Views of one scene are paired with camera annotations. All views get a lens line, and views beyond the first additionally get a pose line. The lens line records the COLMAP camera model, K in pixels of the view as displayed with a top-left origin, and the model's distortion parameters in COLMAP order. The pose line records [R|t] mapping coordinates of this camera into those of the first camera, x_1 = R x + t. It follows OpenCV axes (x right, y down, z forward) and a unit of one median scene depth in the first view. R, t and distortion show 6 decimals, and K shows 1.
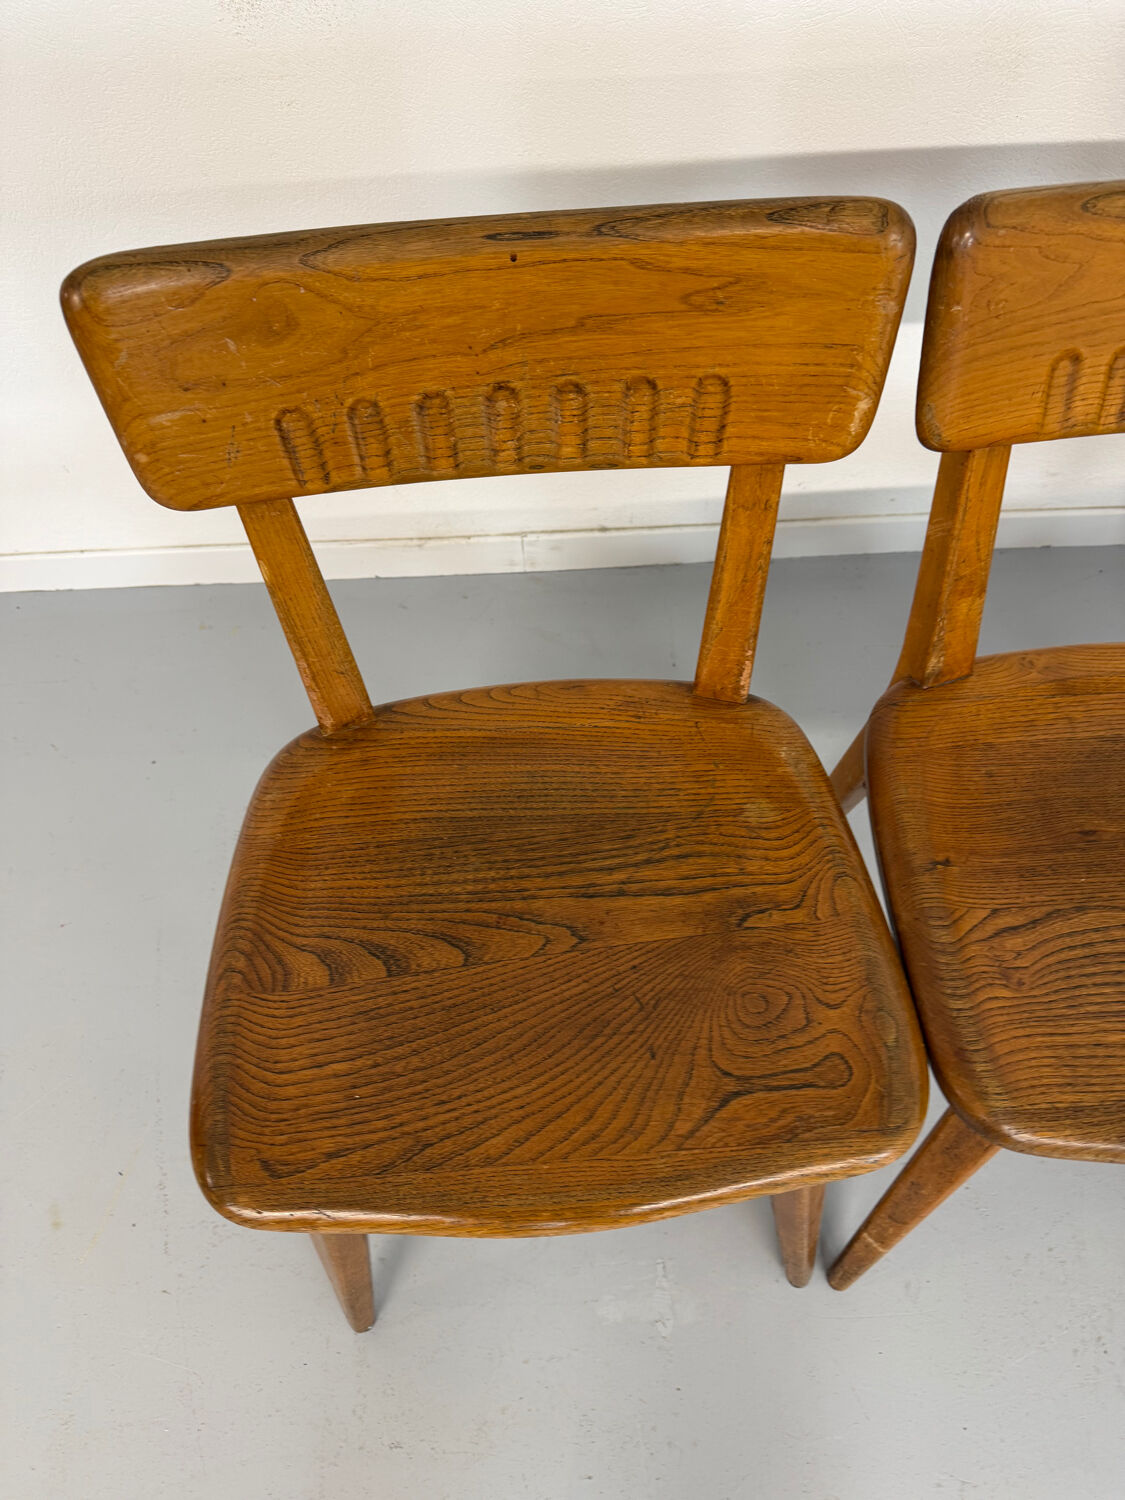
lens RADIAL K [[1060.7, 0, 559.4], [0, 1060.7, 750.0], [0, 0, 1]] dist [0.180594, -0.423417]
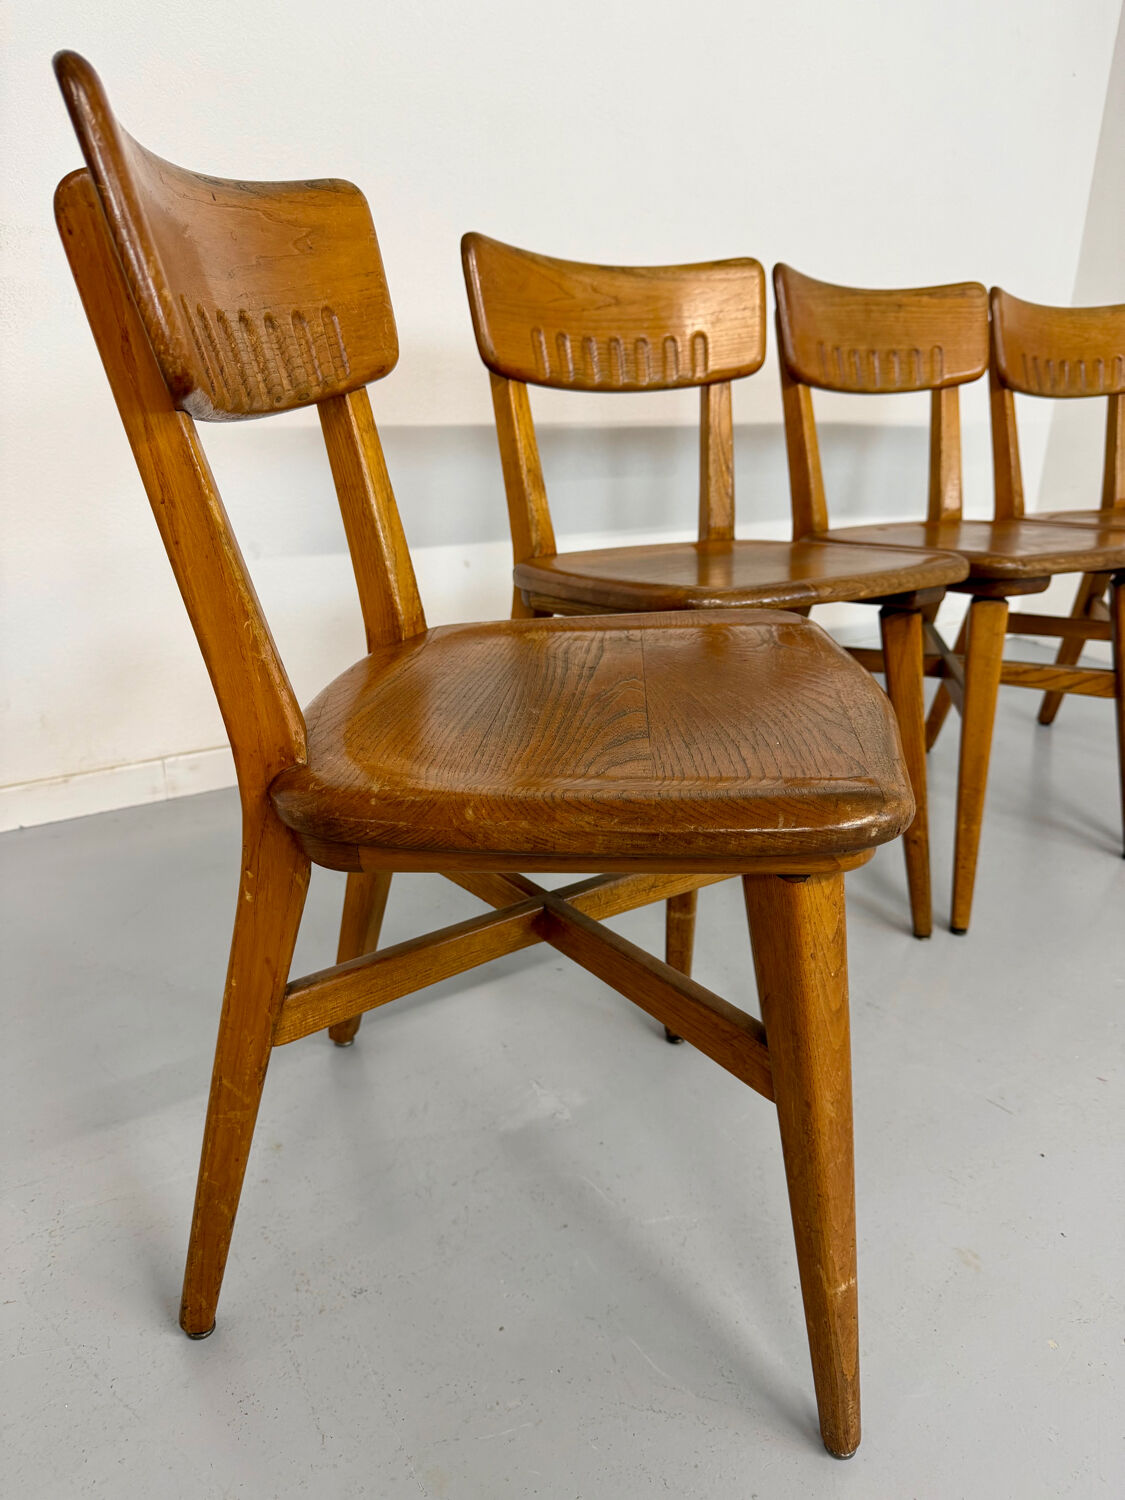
lens RADIAL K [[1089.1, 0, 562.0], [0, 1089.1, 756.3], [0, 0, 1]] dist [0.023444, -0.047327]
pose [[0.170415, -0.310999, 0.935007, -1.069025], [0.813751, 0.579512, 0.044440, 0.115377], [-0.555669, 0.753290, 0.351833, 0.720599]]
